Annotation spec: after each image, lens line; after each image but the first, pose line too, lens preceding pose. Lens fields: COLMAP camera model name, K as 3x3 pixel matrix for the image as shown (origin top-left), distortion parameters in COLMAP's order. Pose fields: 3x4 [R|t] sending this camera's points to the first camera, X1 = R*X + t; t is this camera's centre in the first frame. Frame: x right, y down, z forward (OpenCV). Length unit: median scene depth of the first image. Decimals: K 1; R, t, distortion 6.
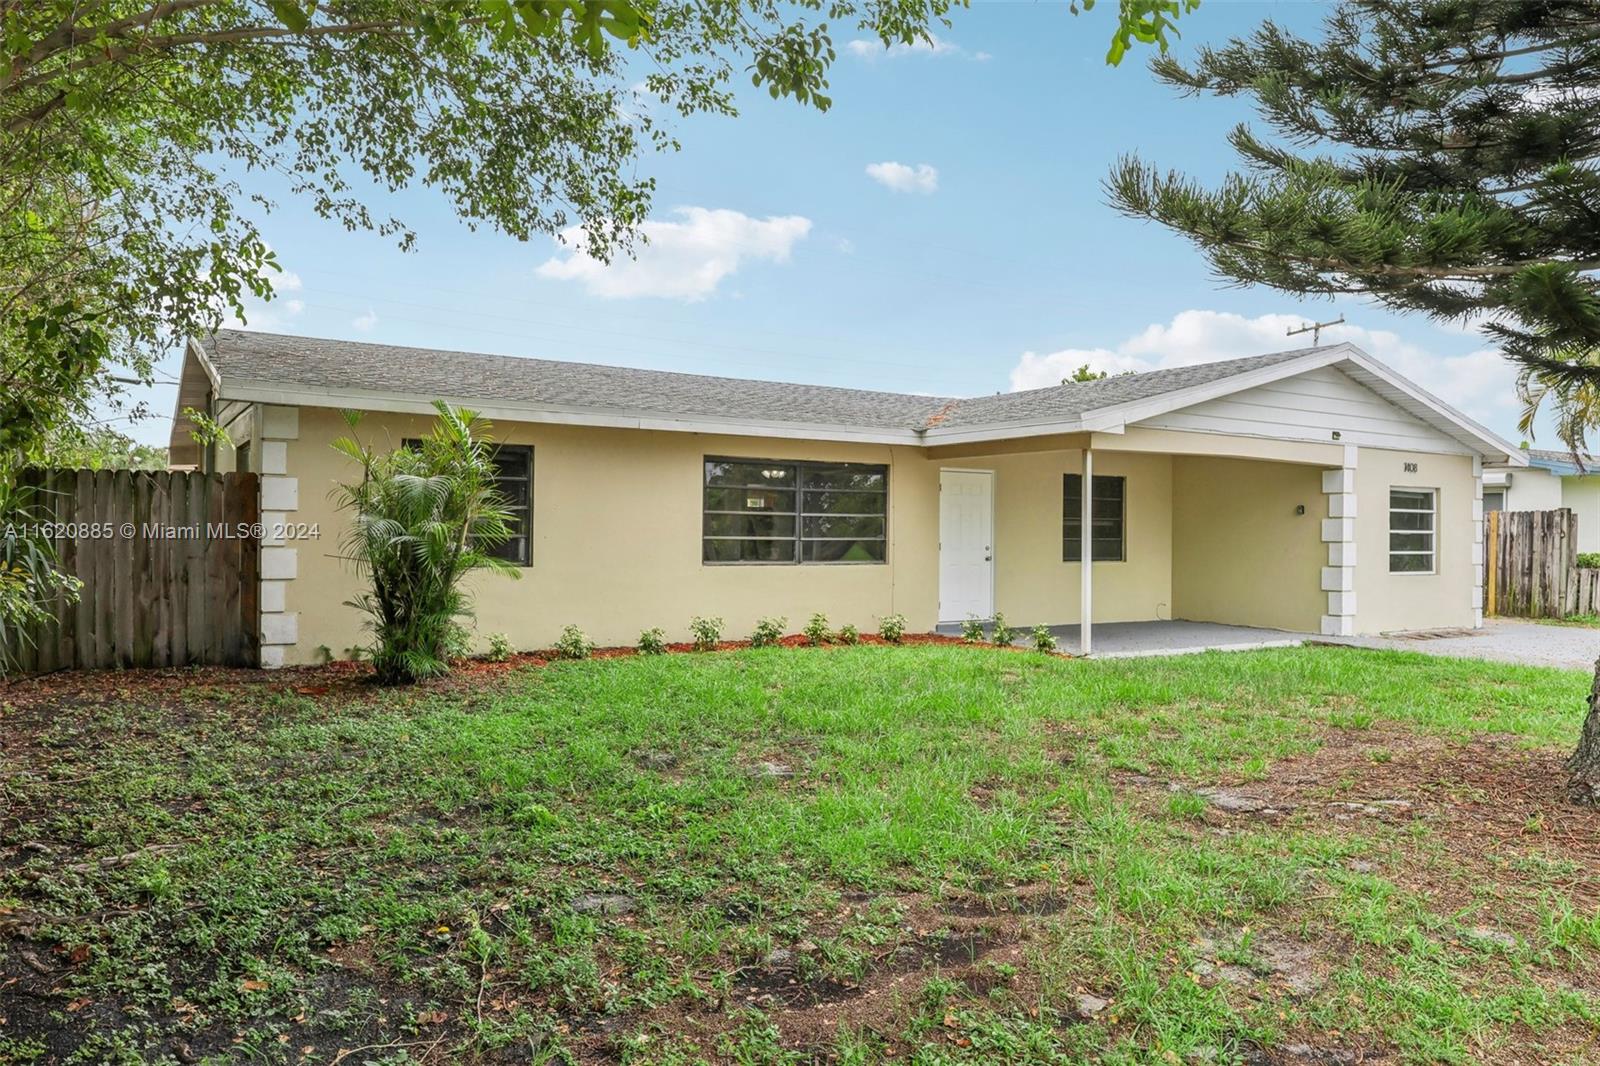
lens RADIAL K [[1063.2, 0, 800.0], [0, 1063.2, 533.0], [0, 0, 1]] dist [0.019333, -0.000002]
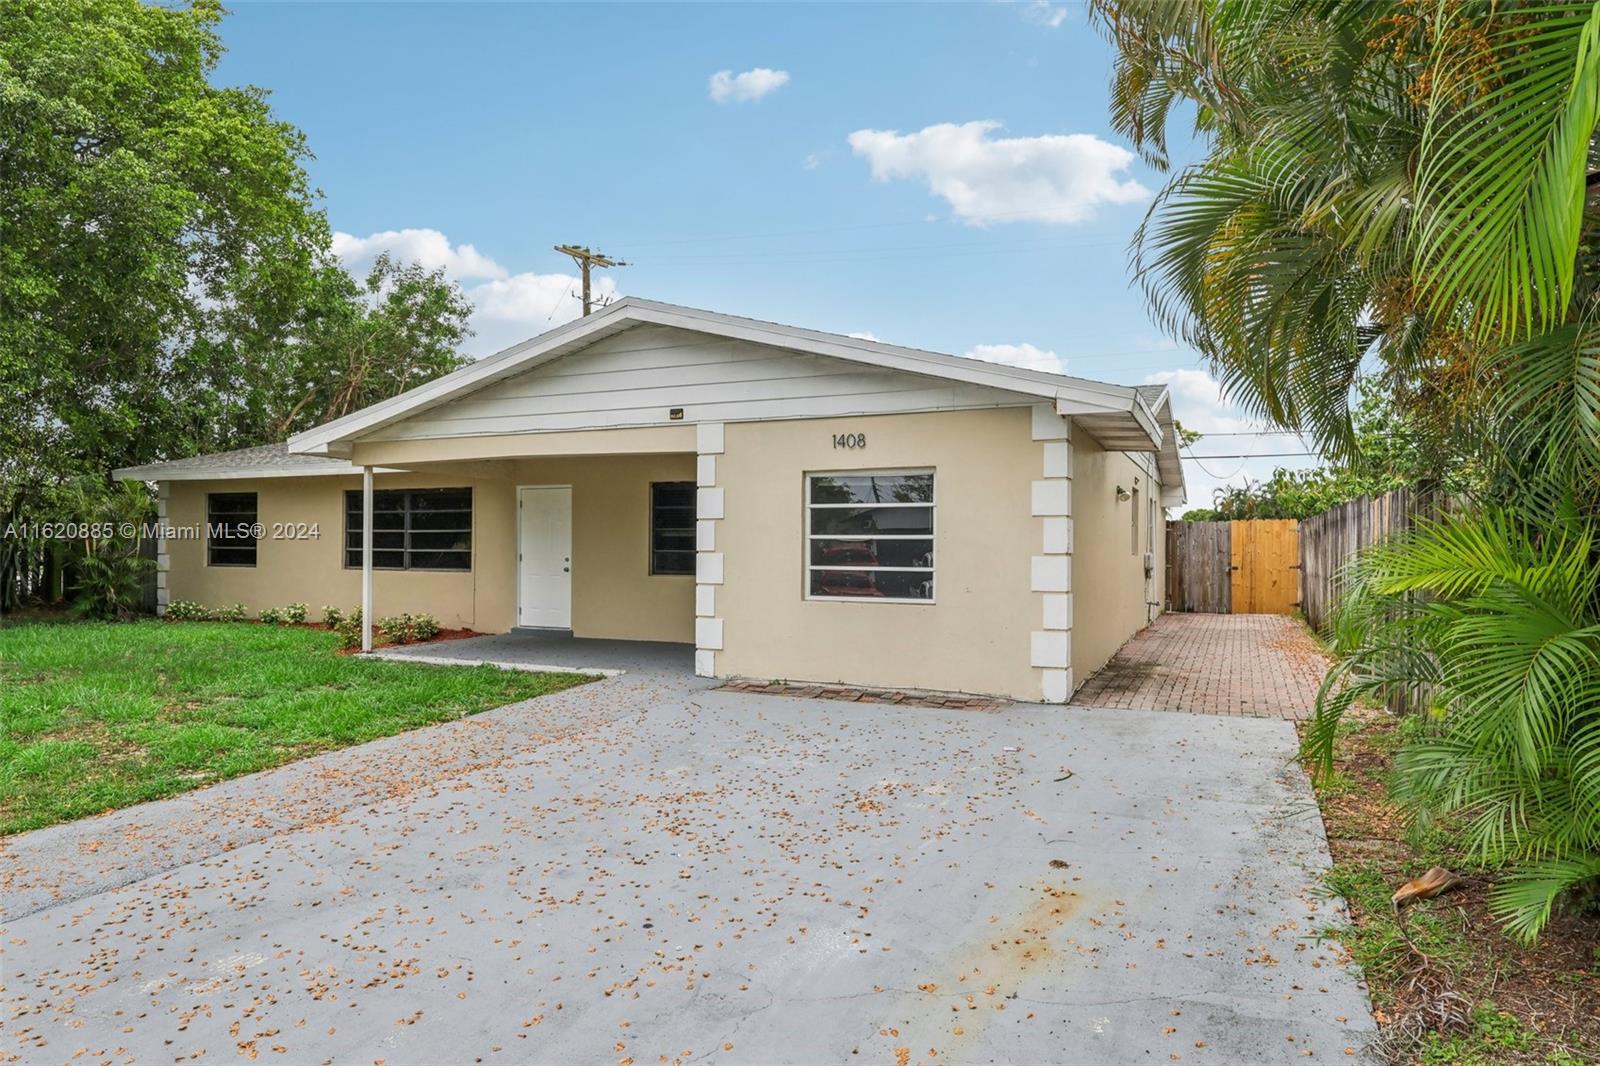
lens RADIAL K [[997.6, 0, 796.6], [0, 997.6, 536.1], [0, 0, 1]] dist [-0.006062, 0.001064]
pose [[0.546558, -0.018286, -0.837222, 1.190942], [-0.001983, 0.999731, -0.023130, 0.014392], [0.837419, 0.014302, 0.546374, 0.701126]]
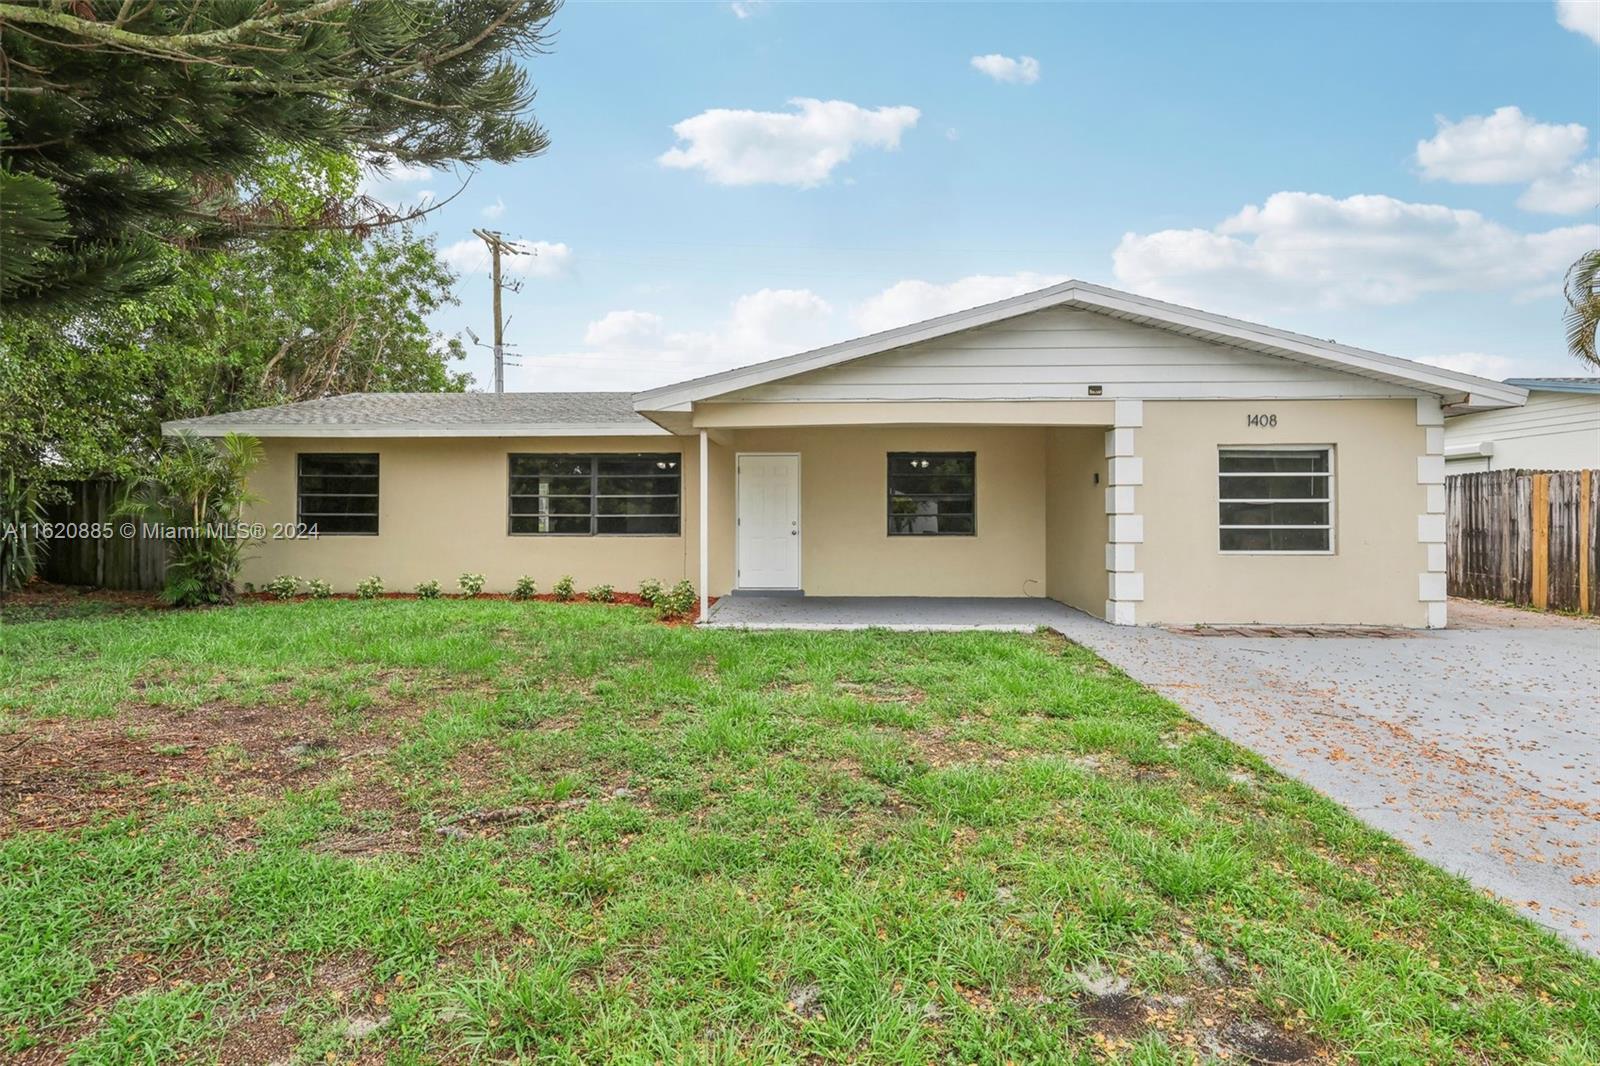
lens RADIAL K [[772.4, 0, 796.6], [0, 772.4, 517.2], [0, 0, 1]] dist [-0.009179, 0.001000]
pose [[0.825050, -0.008298, -0.564998, 0.674272], [0.008734, 0.999960, -0.001933, 0.010254], [0.564992, -0.003340, 0.825090, 0.364666]]
